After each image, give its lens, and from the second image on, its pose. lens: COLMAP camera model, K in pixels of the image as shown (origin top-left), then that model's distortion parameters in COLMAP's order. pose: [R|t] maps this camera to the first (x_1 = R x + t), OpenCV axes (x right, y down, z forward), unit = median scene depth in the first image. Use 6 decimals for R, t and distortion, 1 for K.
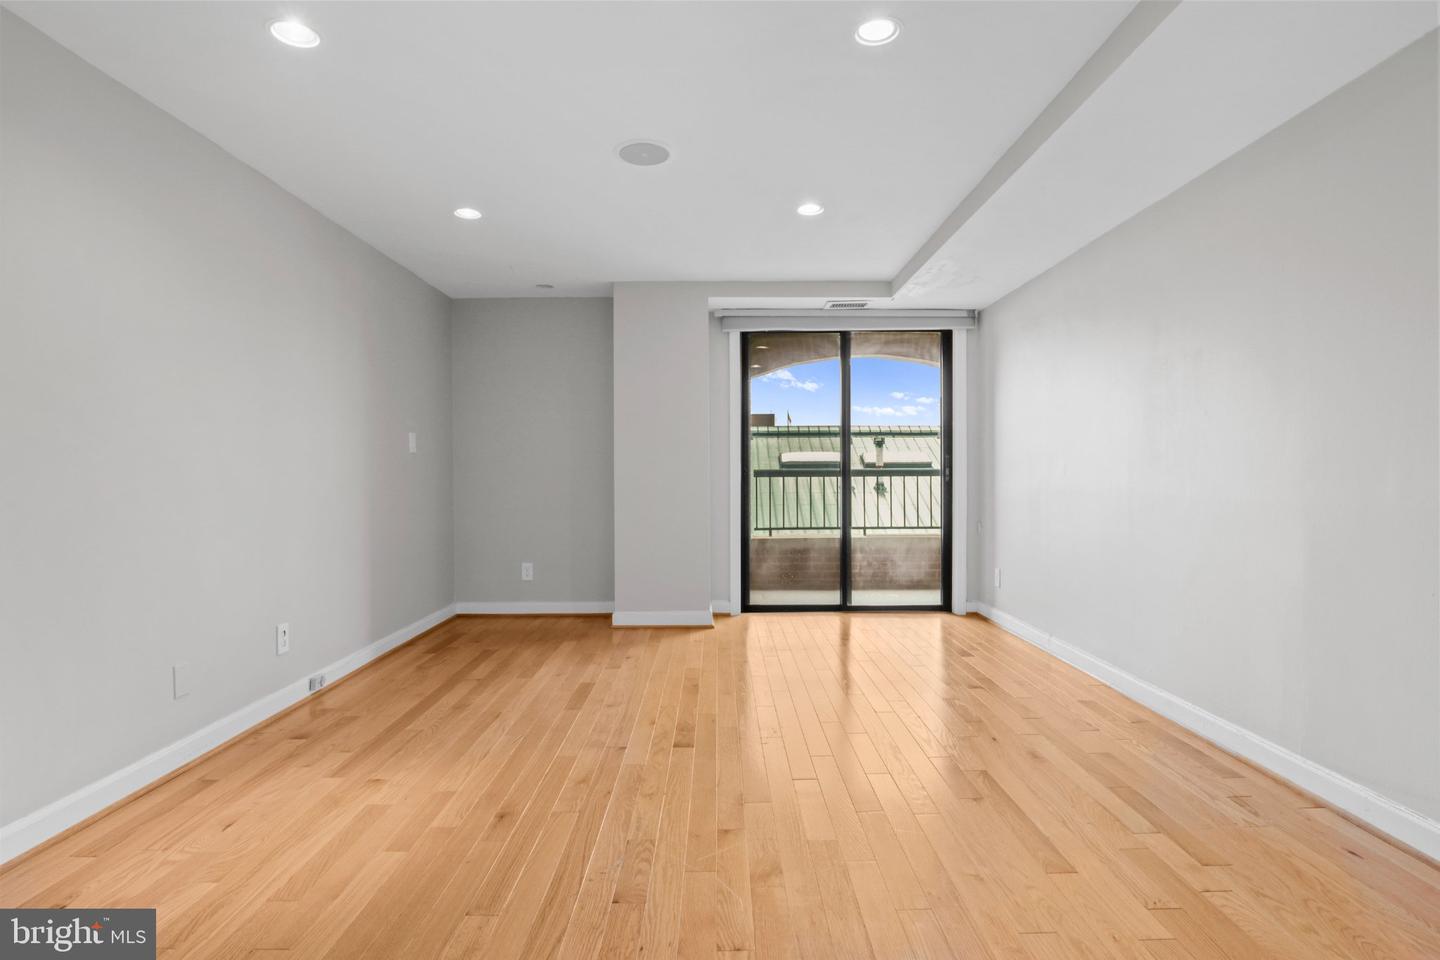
lens RADIAL K [[739.6, 0, 720.2], [0, 739.6, 475.6], [0, 0, 1]] dist [0.000810, 0.000072]
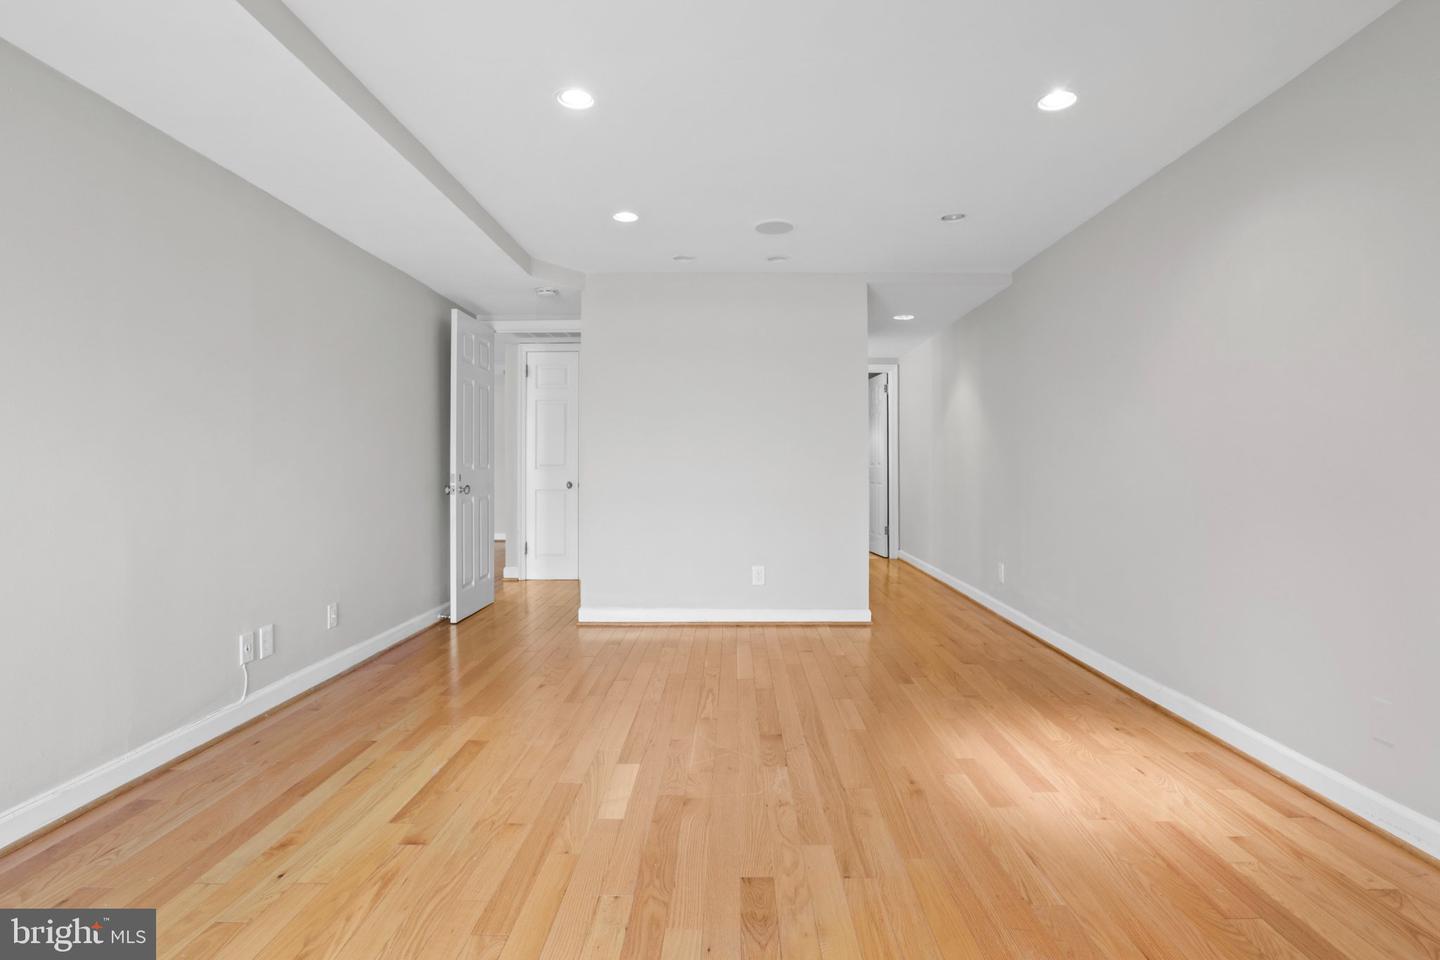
lens RADIAL K [[739.6, 0, 720.2], [0, 739.6, 475.2], [0, 0, 1]] dist [0.000810, 0.000072]
pose [[-0.999770, 0.006880, 0.020322, -0.039846], [0.007154, 0.999884, 0.013421, -0.003431], [-0.020227, 0.013563, -0.999703, 2.024909]]
